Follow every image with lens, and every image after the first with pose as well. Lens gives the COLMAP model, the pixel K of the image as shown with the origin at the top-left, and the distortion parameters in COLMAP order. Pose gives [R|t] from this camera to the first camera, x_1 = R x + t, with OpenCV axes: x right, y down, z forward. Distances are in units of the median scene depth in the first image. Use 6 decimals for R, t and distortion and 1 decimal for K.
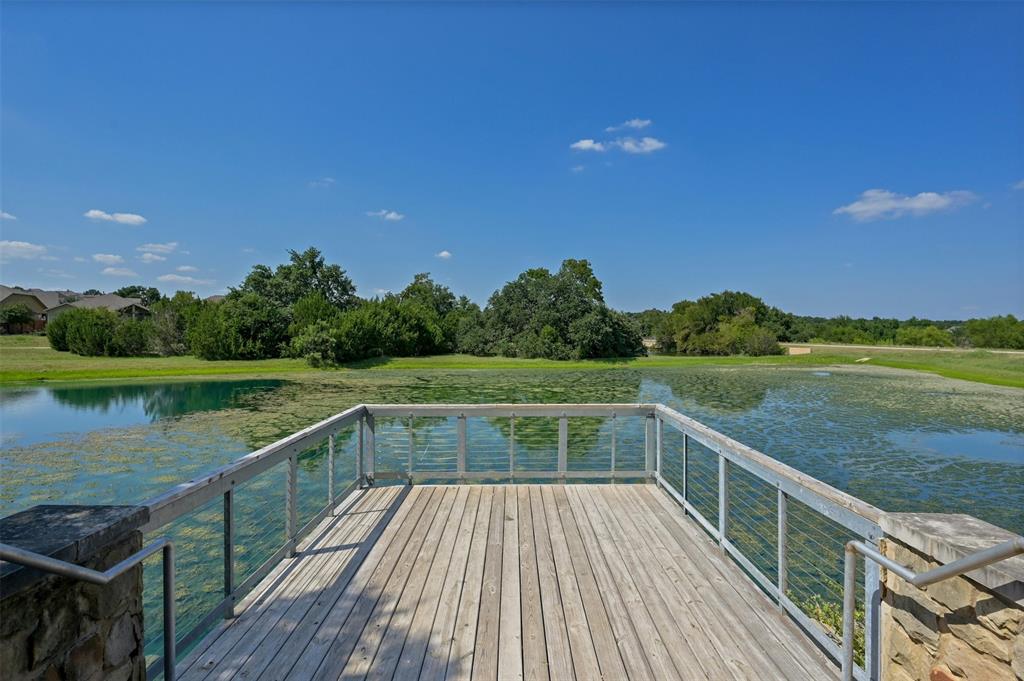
lens RADIAL K [[414.8, 0, 516.9], [0, 414.8, 336.8], [0, 0, 1]] dist [-0.000407, 0.000023]
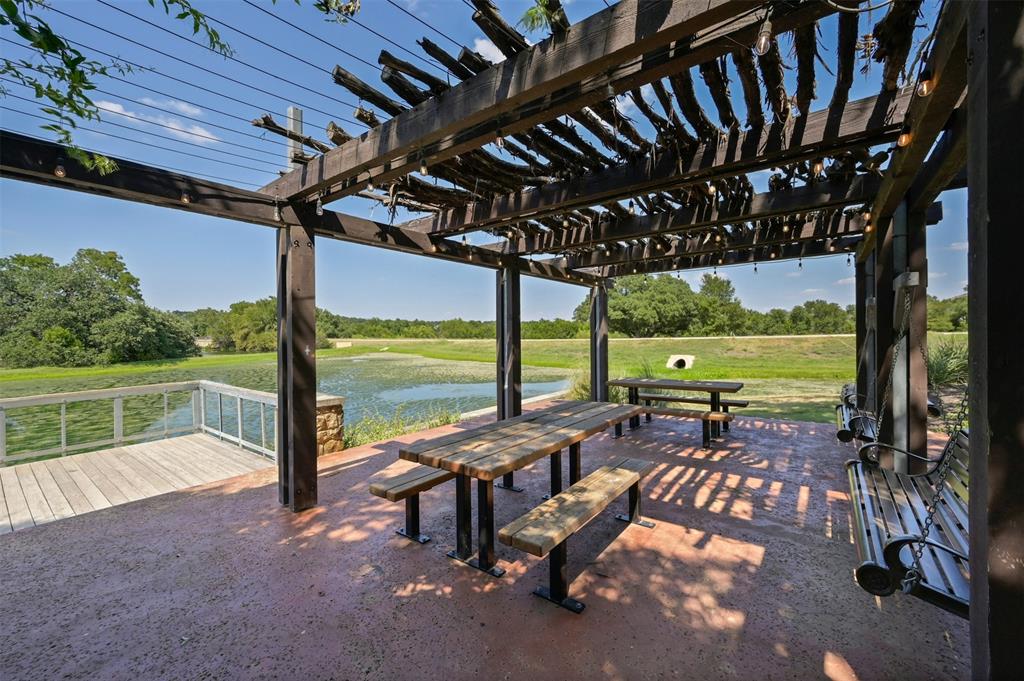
lens RADIAL K [[414.8, 0, 516.9], [0, 414.8, 336.8], [0, 0, 1]] dist [-0.000407, 0.000023]
pose [[0.583645, -0.025581, 0.811606, -0.056274], [0.021499, 0.999640, 0.016048, 0.000343], [-0.811724, 0.008082, 0.583985, -0.215658]]
